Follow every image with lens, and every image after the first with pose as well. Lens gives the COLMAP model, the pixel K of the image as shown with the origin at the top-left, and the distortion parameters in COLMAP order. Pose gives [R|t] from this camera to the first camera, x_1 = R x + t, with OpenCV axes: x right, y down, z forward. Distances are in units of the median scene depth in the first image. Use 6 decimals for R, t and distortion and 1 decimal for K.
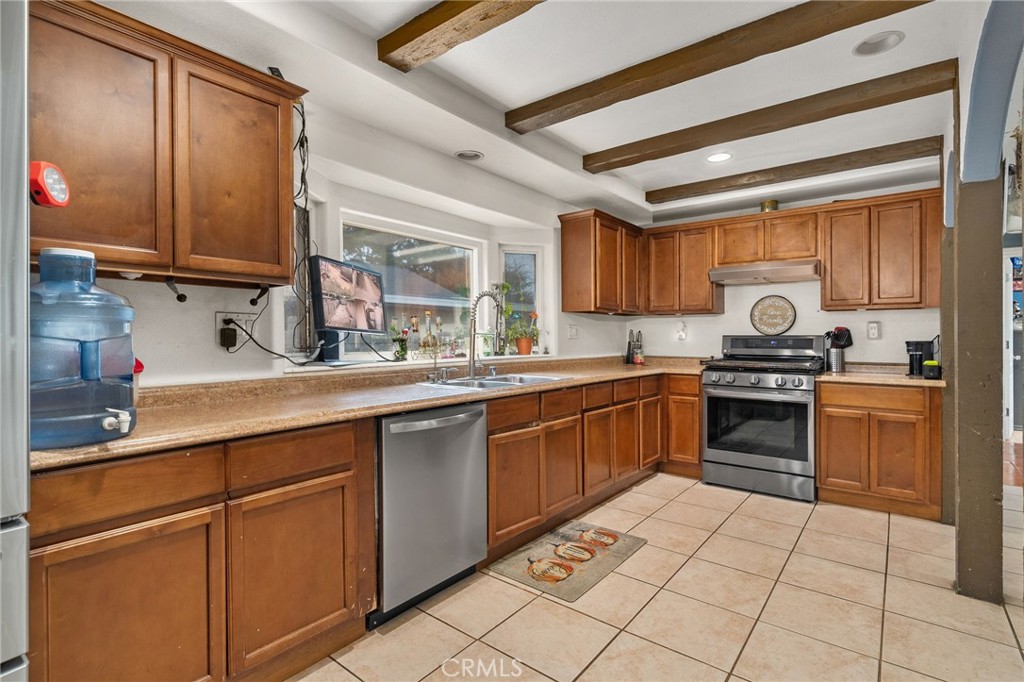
lens RADIAL K [[483.6, 0, 531.4], [0, 483.6, 337.9], [0, 0, 1]] dist [-0.000734, -0.000229]
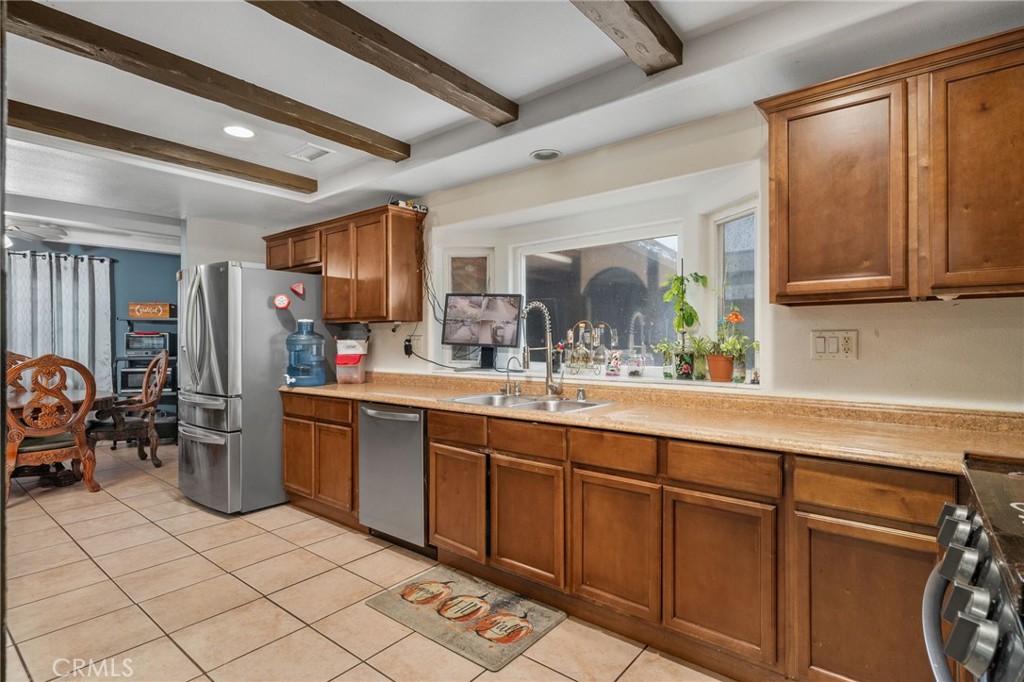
lens RADIAL K [[516.3, 0, 512.0], [0, 516.3, 341.0], [0, 0, 1]] dist [-0.000455, -0.000247]
pose [[-0.030976, 0.000125, -0.999520, 1.006572], [-0.003046, 0.999995, 0.000220, -0.026510], [0.999515, 0.003052, -0.030975, 1.128351]]
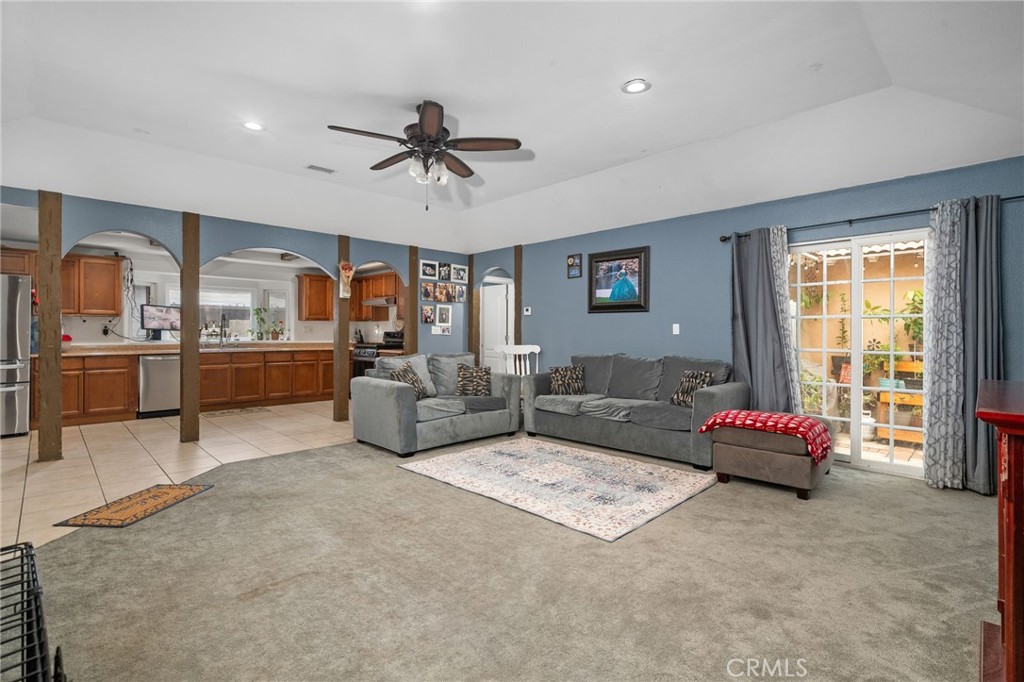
lens RADIAL K [[470.0, 0, 525.8], [0, 470.0, 326.7], [0, 0, 1]] dist [0.000947, 0.000180]
pose [[0.992090, 0.000755, -0.125524, 2.061369], [-0.002719, 0.999877, -0.015474, 0.005338], [0.125496, 0.015693, 0.991970, -1.439687]]
